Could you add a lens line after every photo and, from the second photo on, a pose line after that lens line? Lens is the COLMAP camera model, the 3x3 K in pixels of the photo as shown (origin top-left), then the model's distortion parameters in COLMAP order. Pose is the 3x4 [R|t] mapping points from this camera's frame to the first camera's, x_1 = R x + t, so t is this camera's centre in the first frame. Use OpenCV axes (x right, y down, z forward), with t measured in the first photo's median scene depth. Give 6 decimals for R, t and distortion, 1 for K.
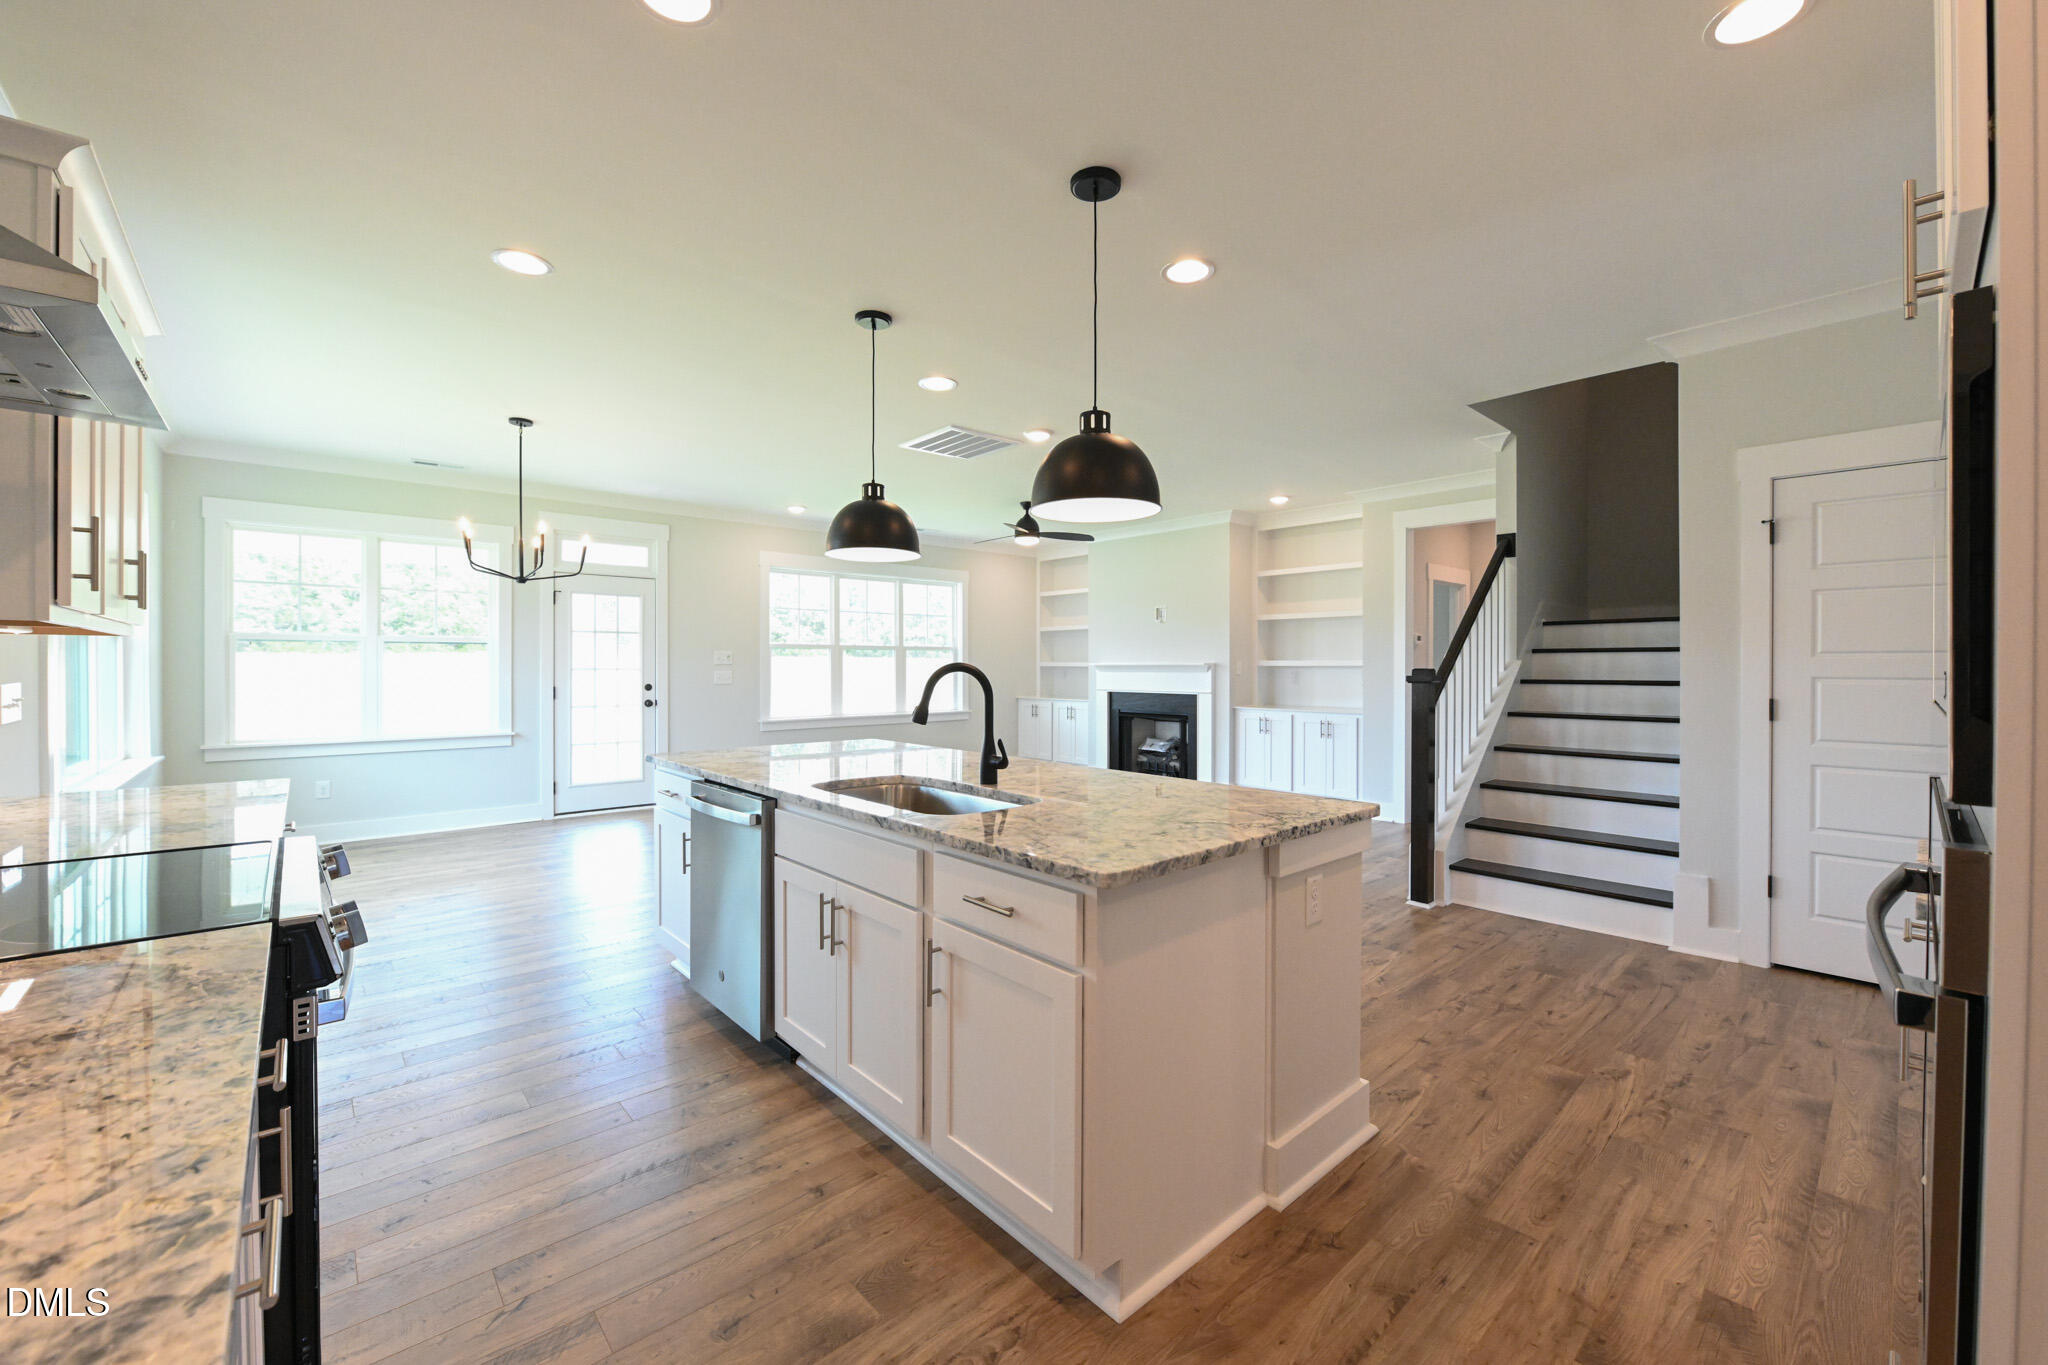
lens RADIAL K [[803.9, 0, 1024.3], [0, 803.9, 672.0], [0, 0, 1]] dist [-0.015007, -0.000124]
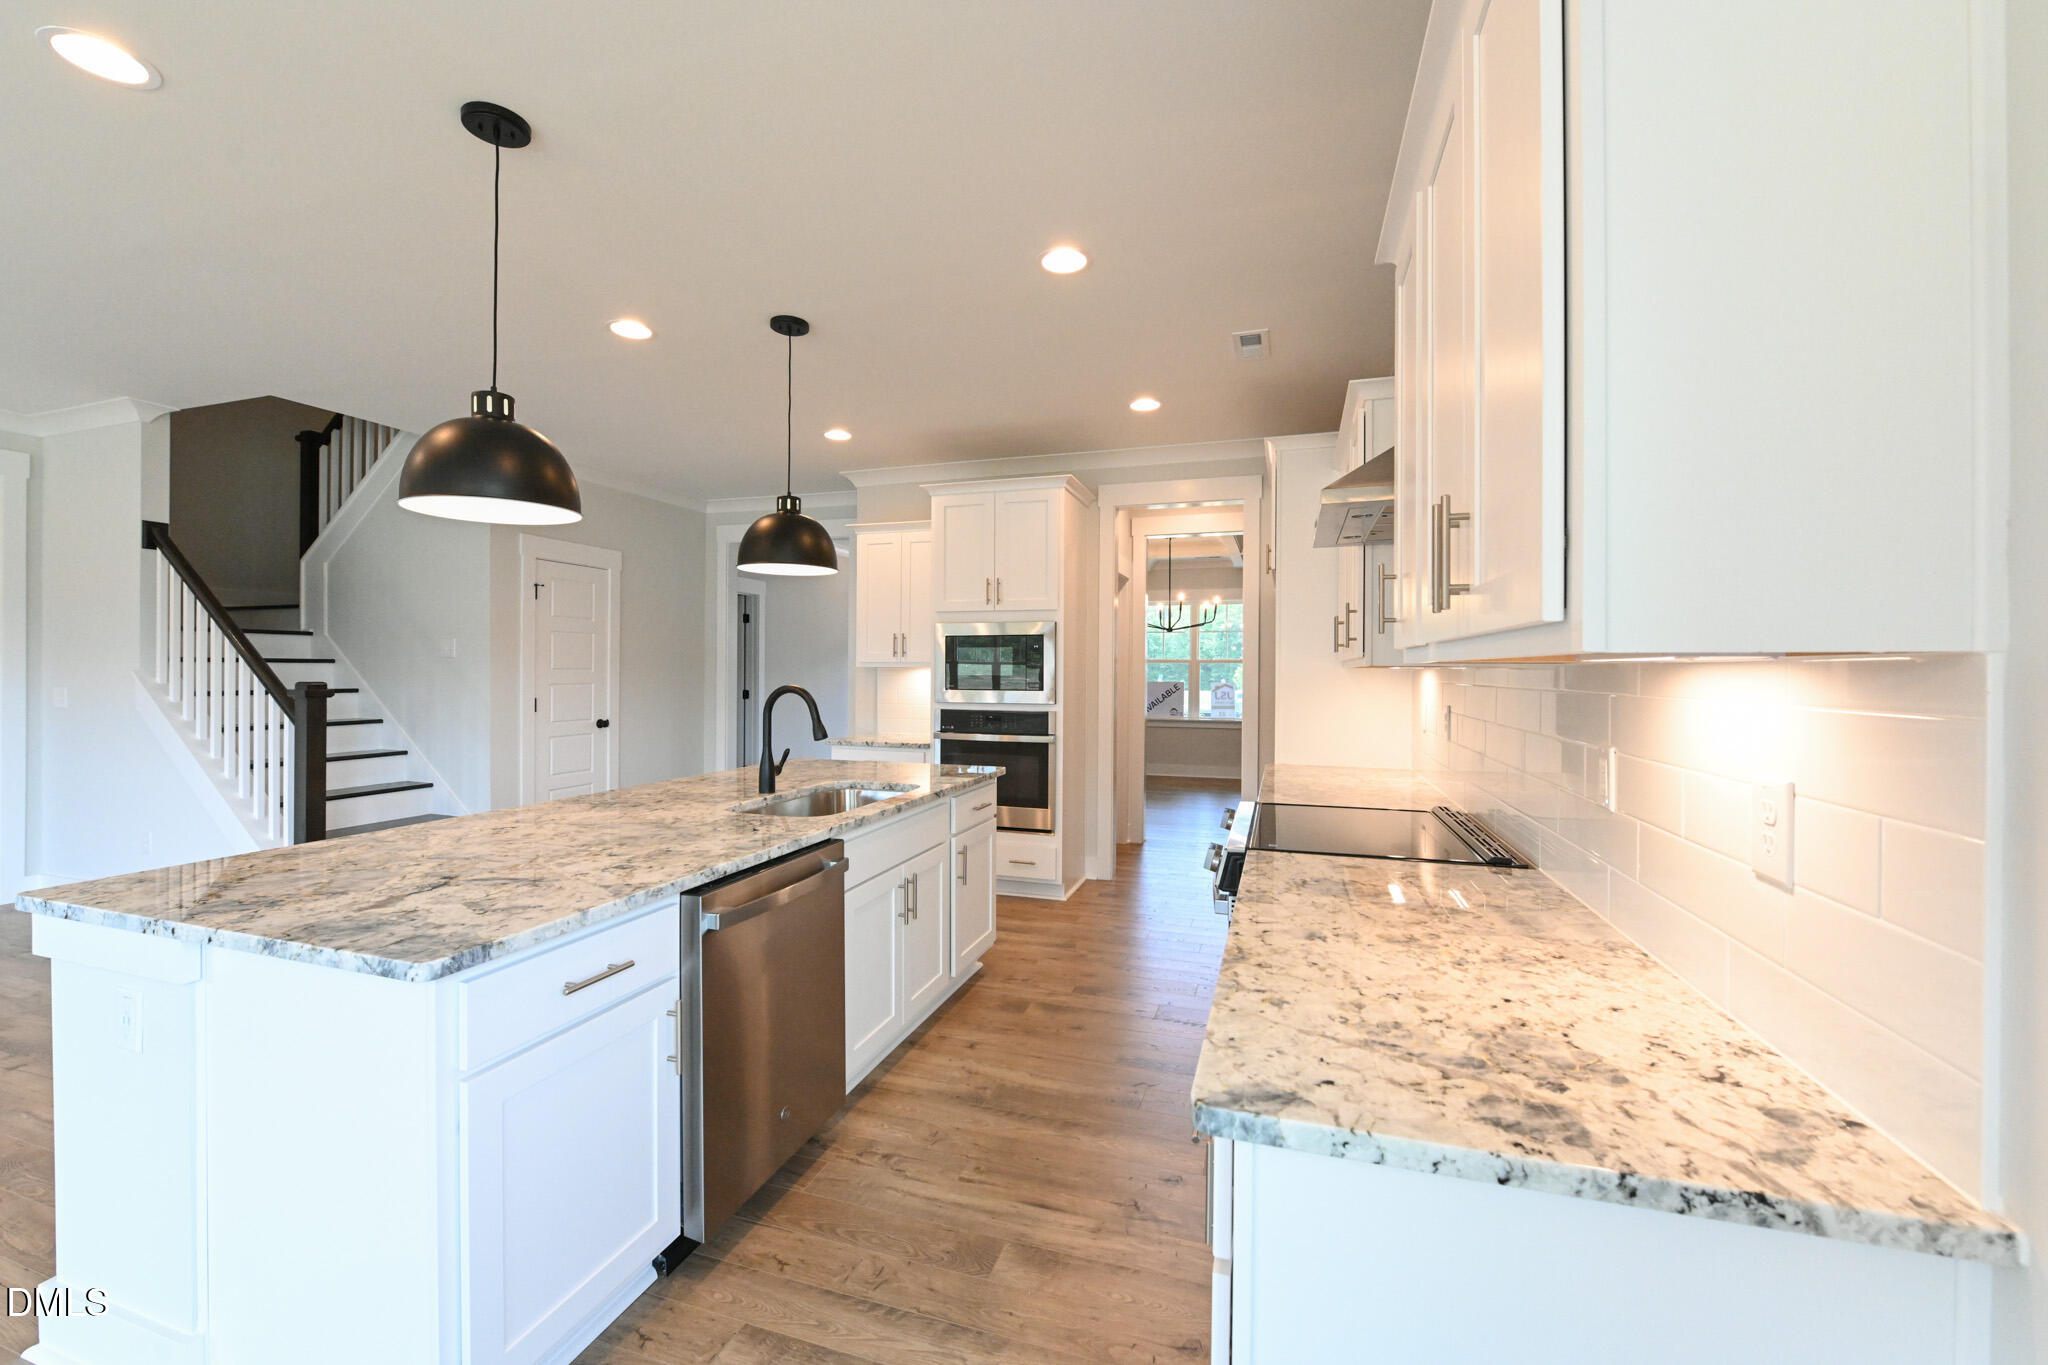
lens RADIAL K [[803.9, 0, 1024.3], [0, 803.9, 672.0], [0, 0, 1]] dist [-0.015007, -0.000124]
pose [[-0.499586, -0.008896, 0.866219, -1.398403], [-0.008040, 0.999952, 0.005632, -0.045372], [-0.866227, -0.004151, -0.499633, 1.464476]]
